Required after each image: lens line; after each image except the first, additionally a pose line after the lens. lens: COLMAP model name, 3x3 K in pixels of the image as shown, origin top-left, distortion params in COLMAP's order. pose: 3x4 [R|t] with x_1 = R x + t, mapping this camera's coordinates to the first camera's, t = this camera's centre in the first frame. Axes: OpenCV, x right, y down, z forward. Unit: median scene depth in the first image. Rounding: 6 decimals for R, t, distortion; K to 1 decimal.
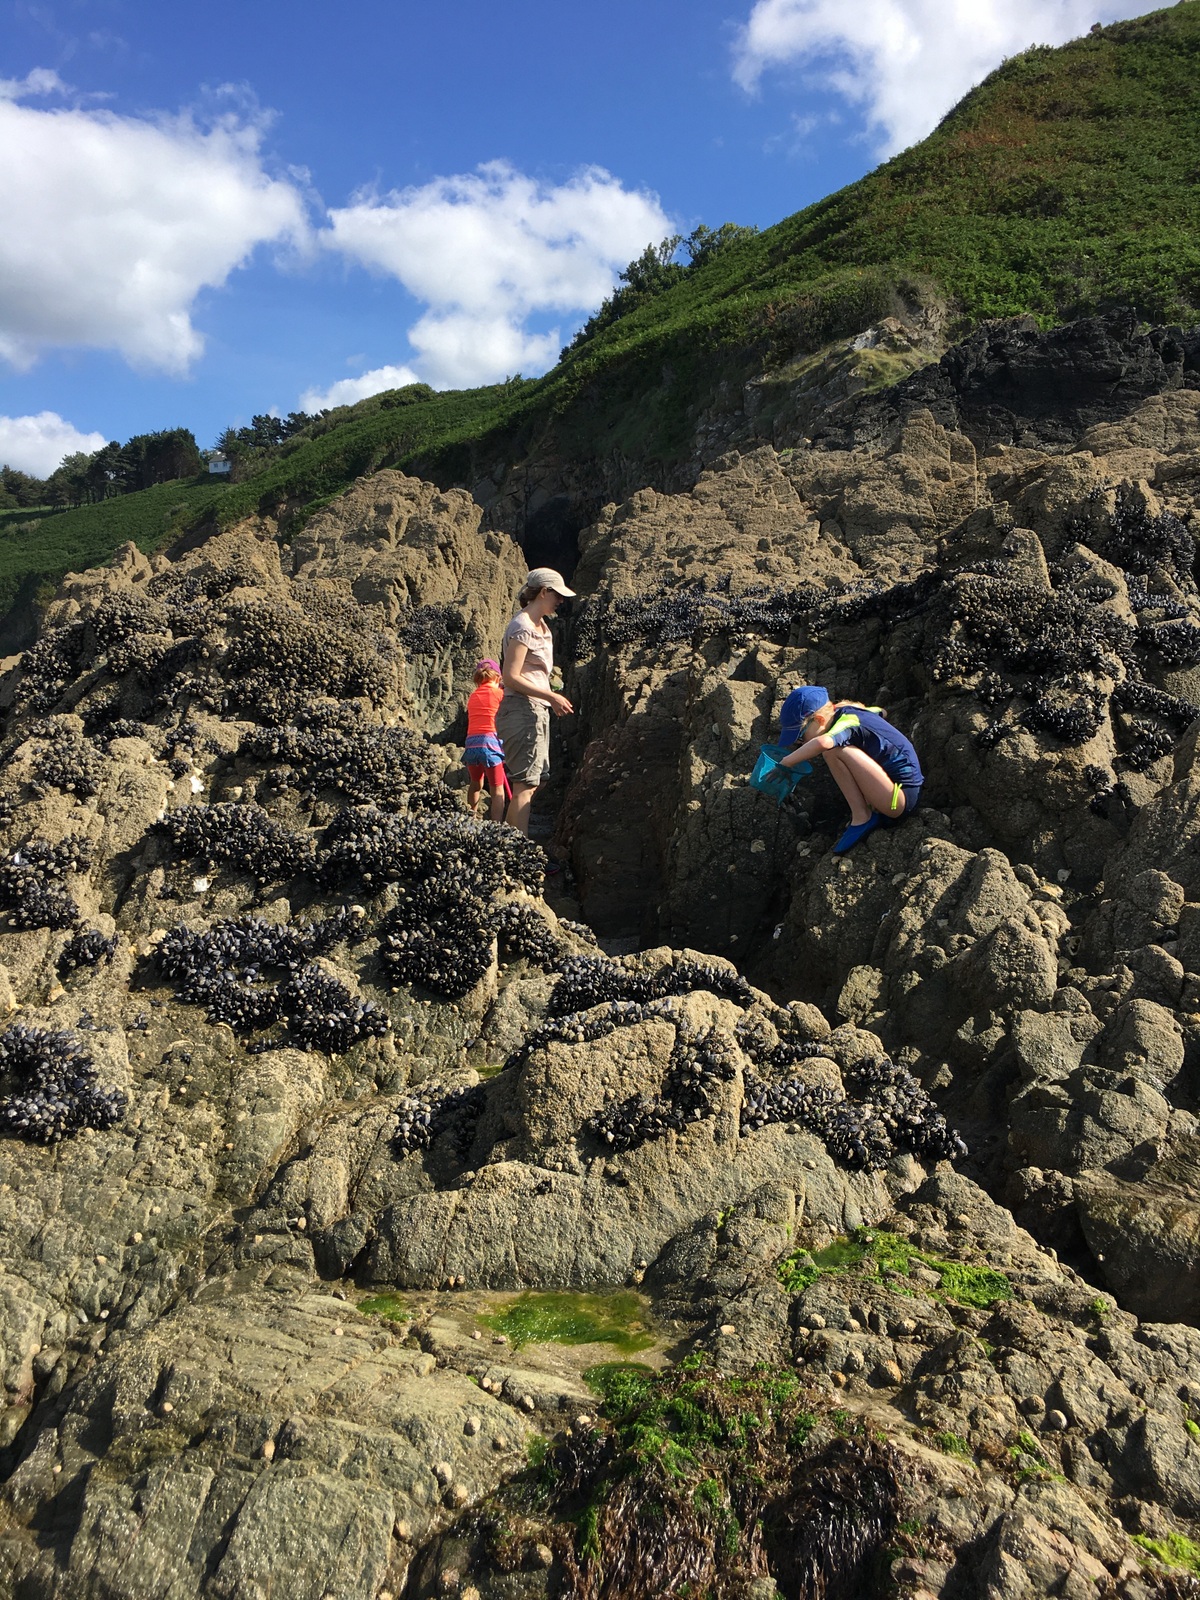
lens RADIAL K [[1372.0, 0, 569.7], [0, 1372.0, 759.0], [0, 0, 1]] dist [0.056540, -0.000645]
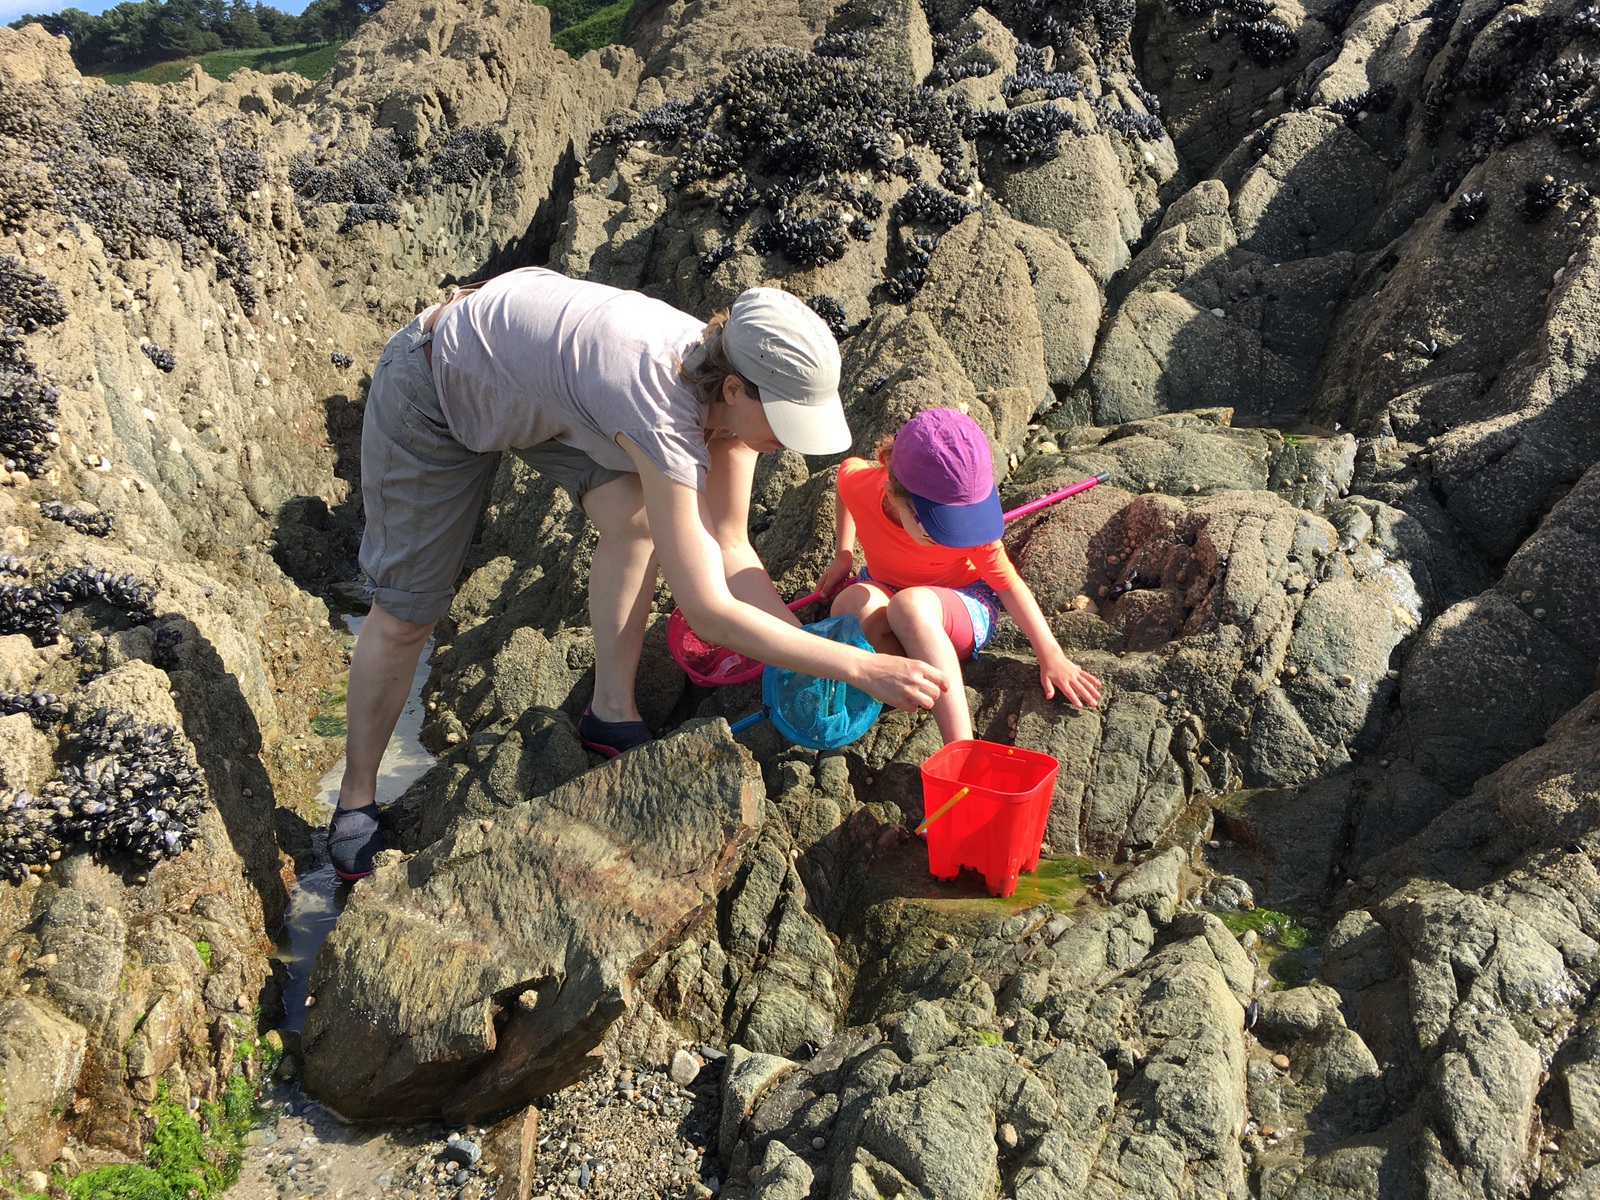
lens RADIAL K [[1368.3, 0, 766.2], [0, 1368.3, 558.6], [0, 0, 1]] dist [0.098309, -0.140040]
pose [[0.997737, -0.000865, -0.067235, 0.297128], [0.013014, 0.983495, 0.180468, 0.007607], [0.065969, -0.180934, 0.981280, 0.167818]]
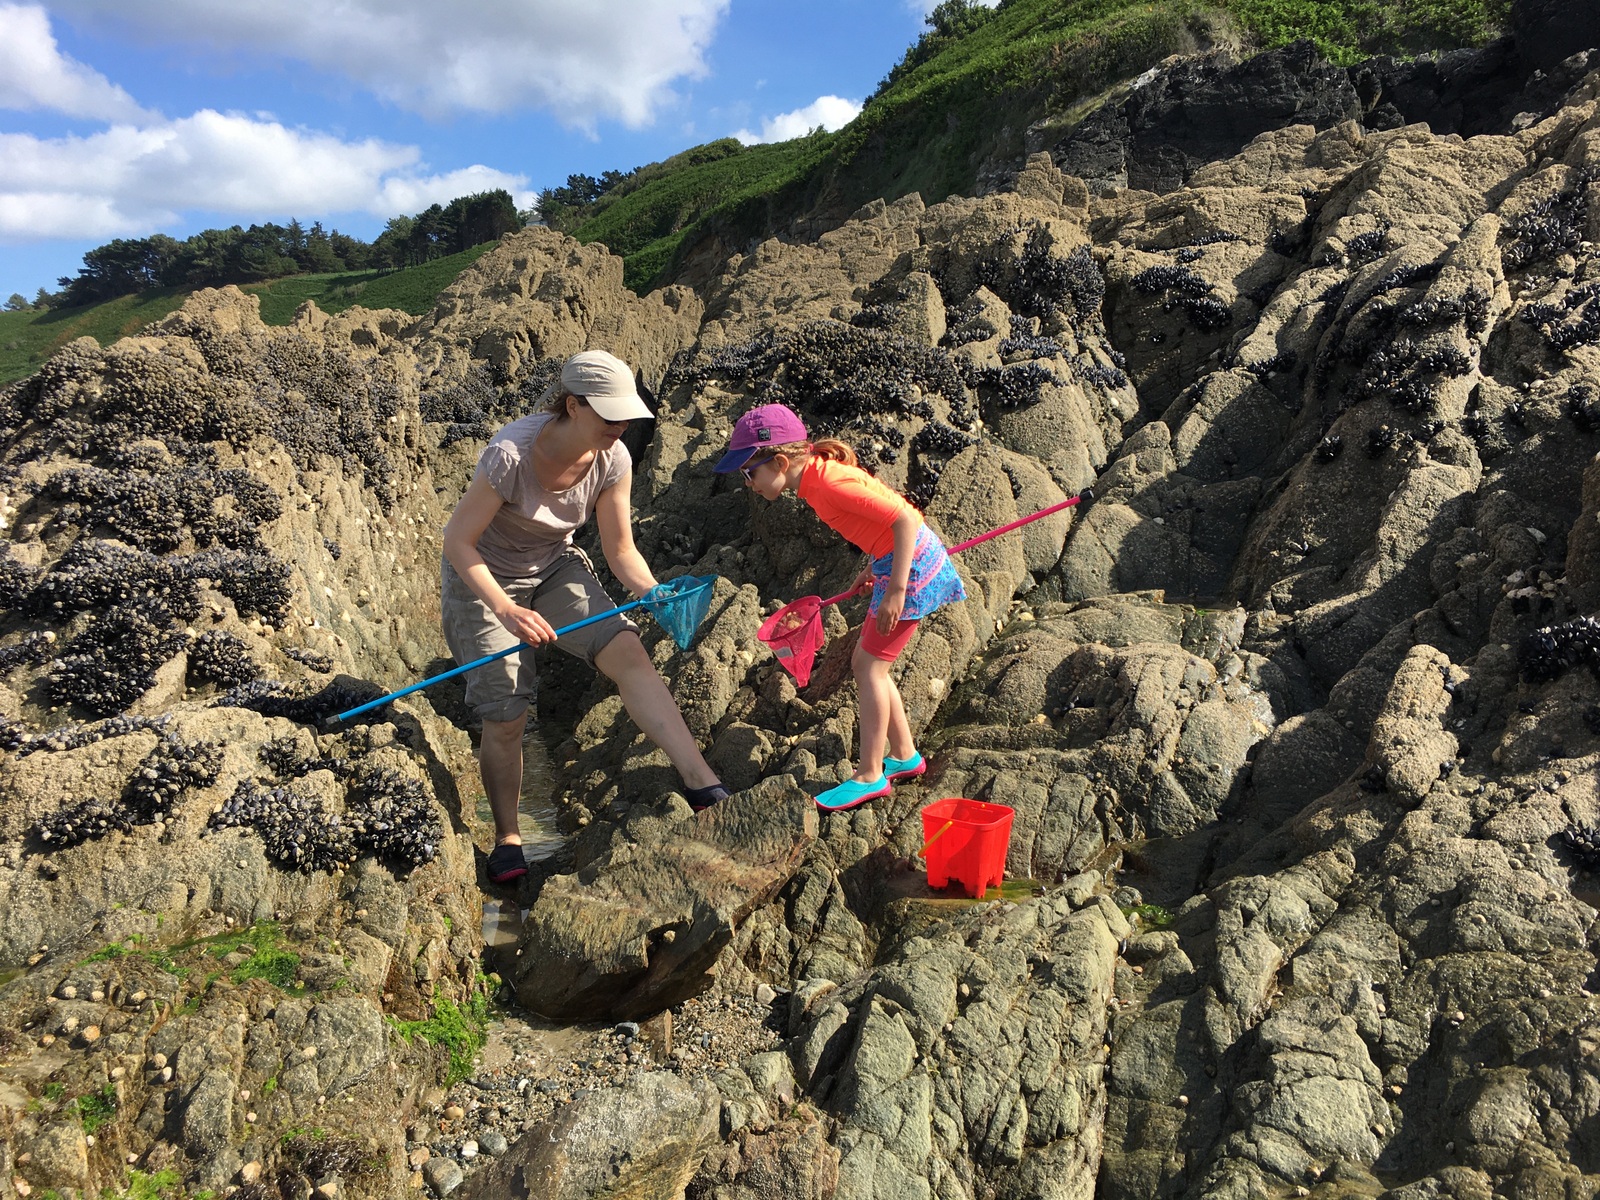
lens RADIAL K [[1368.3, 0, 766.2], [0, 1368.3, 558.6], [0, 0, 1]] dist [0.098309, -0.140040]
pose [[0.995546, 0.001657, -0.094263, 0.302755], [0.001330, 0.999499, 0.031620, 0.009907], [0.094269, -0.031604, 0.995045, -0.012487]]
